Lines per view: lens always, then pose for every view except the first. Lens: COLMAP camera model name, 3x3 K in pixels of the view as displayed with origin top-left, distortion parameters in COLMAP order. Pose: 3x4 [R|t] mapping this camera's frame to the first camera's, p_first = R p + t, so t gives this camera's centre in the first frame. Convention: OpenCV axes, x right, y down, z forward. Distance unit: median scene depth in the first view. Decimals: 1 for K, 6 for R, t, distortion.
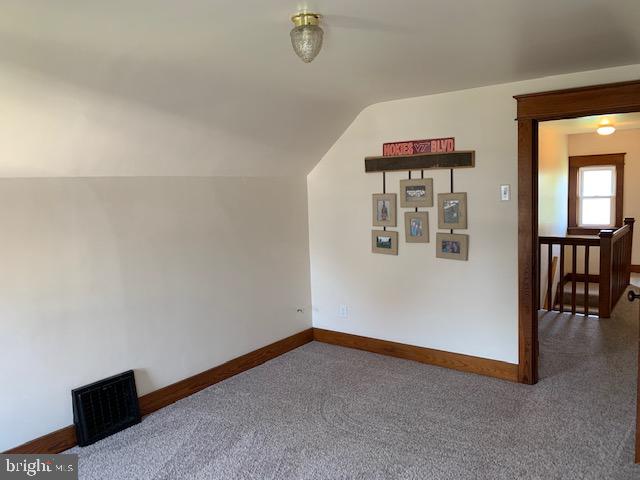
lens RADIAL K [[492.9, 0, 320.0], [0, 492.9, 240.0], [0, 0, 1]] dist [0.043412, -0.081171]
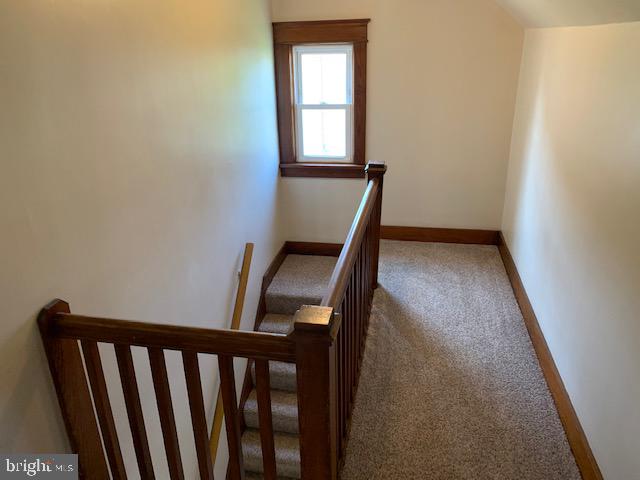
lens RADIAL K [[492.9, 0, 320.0], [0, 492.9, 240.0], [0, 0, 1]] dist [0.043412, -0.081171]
pose [[0.901376, -0.148266, 0.406864, 0.321336], [0.041915, 0.965020, 0.258804, -0.086870], [-0.431003, -0.216226, 0.876061, 0.511647]]
